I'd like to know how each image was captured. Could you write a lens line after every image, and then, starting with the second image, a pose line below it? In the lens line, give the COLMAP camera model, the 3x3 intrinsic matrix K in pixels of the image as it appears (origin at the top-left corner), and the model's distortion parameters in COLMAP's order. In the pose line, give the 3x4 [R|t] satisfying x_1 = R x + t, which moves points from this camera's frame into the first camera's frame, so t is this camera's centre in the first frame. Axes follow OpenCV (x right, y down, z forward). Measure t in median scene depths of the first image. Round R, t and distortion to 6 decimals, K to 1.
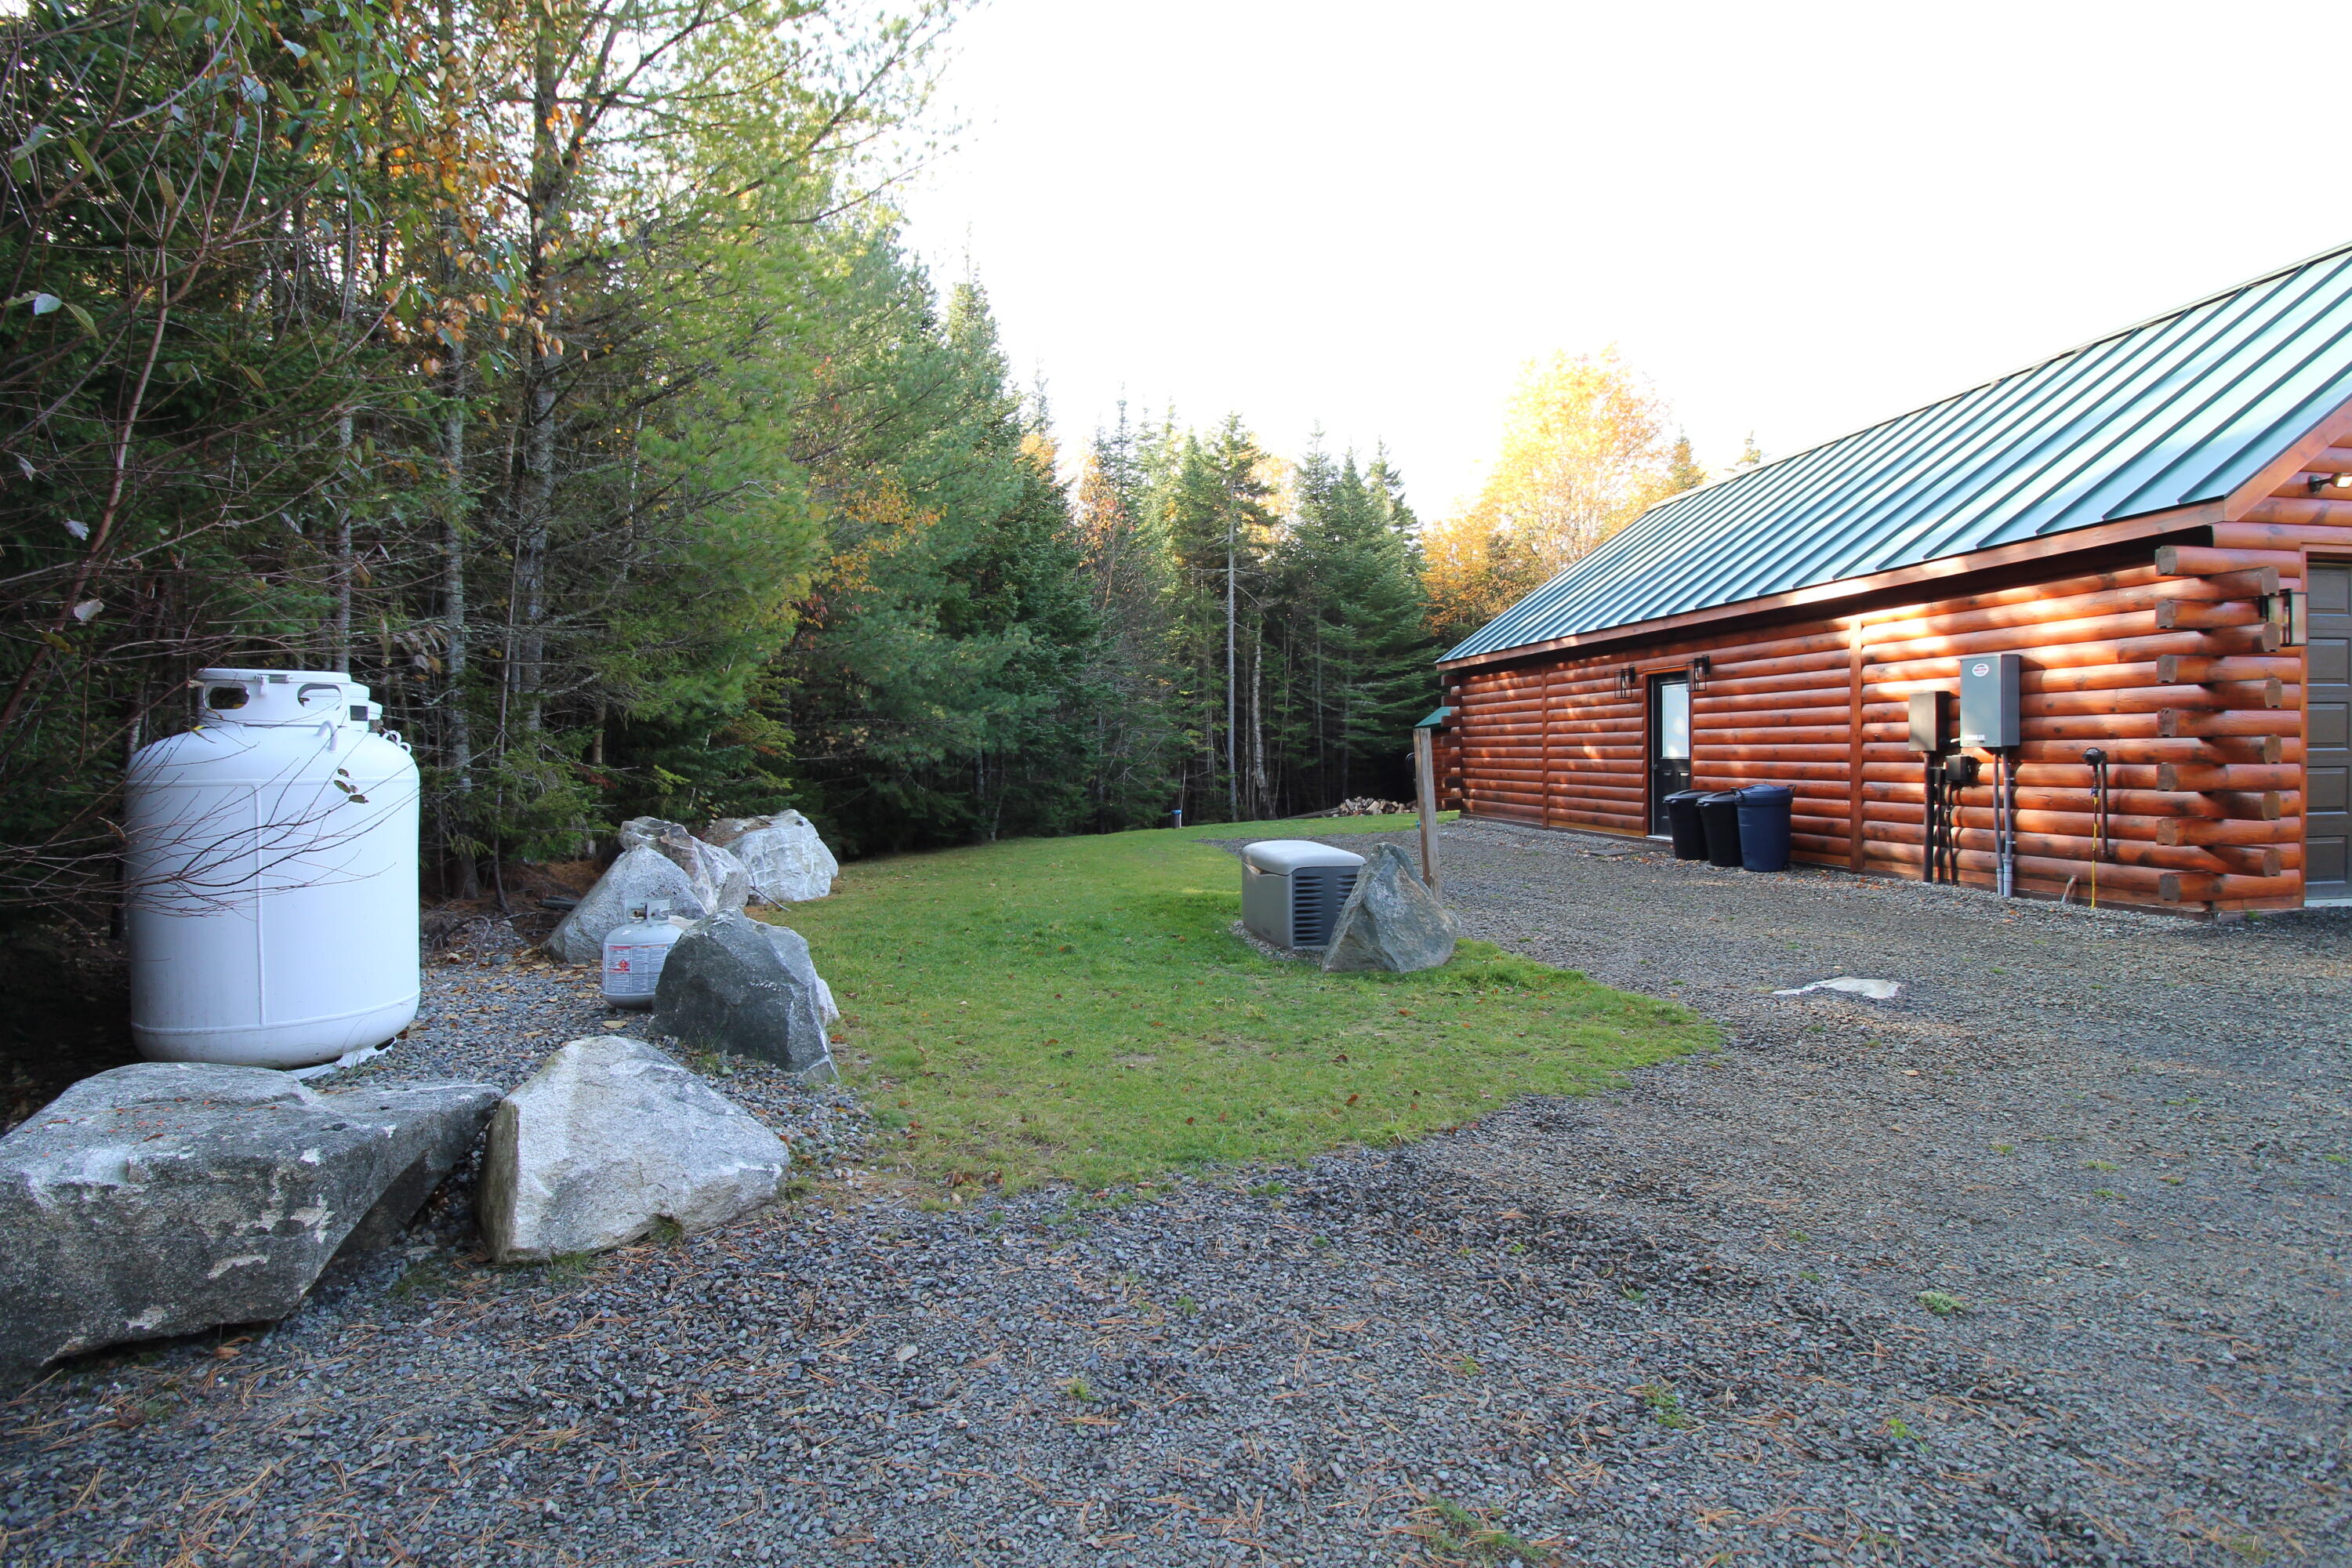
lens RADIAL K [[1077.7, 0, 1181.3], [0, 1077.7, 766.5], [0, 0, 1]] dist [-0.007448, -0.007219]
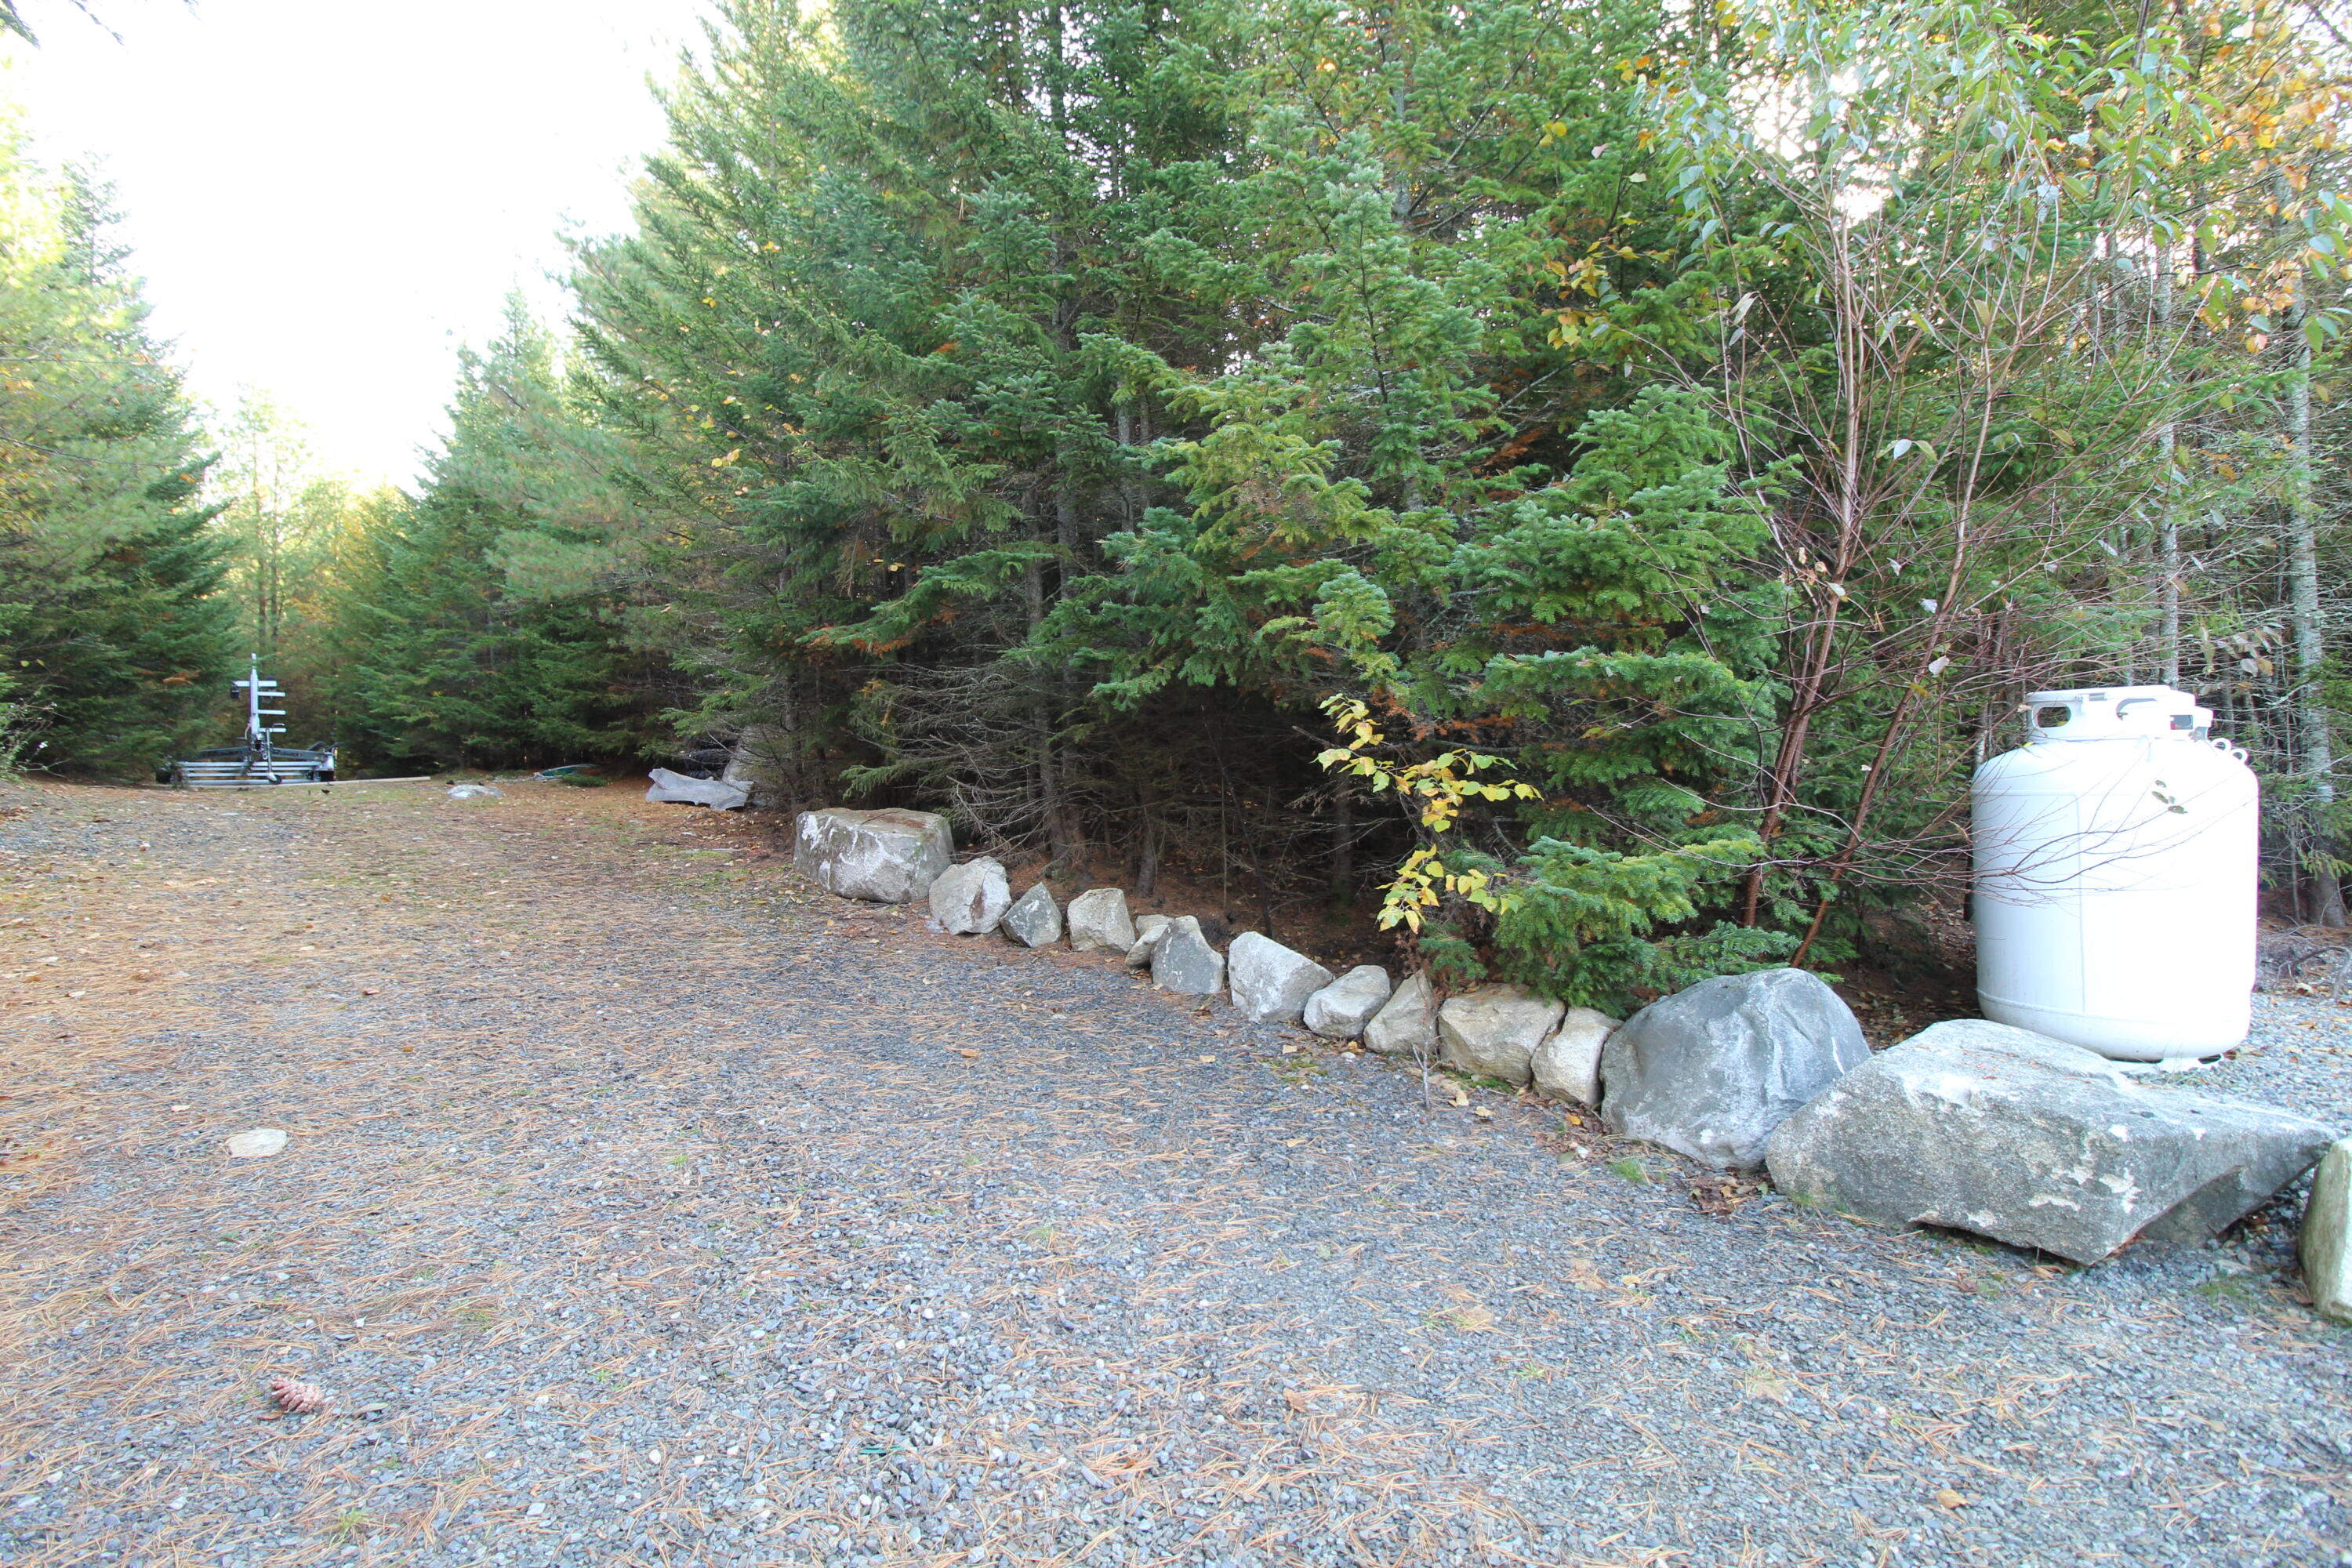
lens RADIAL K [[1077.7, 0, 1153.0], [0, 1077.7, 773.3], [0, 0, 1]] dist [-0.007448, -0.007219]
pose [[0.130118, -0.007460, -0.991470, 0.134683], [0.010893, 0.999922, -0.006094, -0.010961], [0.991439, -0.010007, 0.130189, -0.121335]]
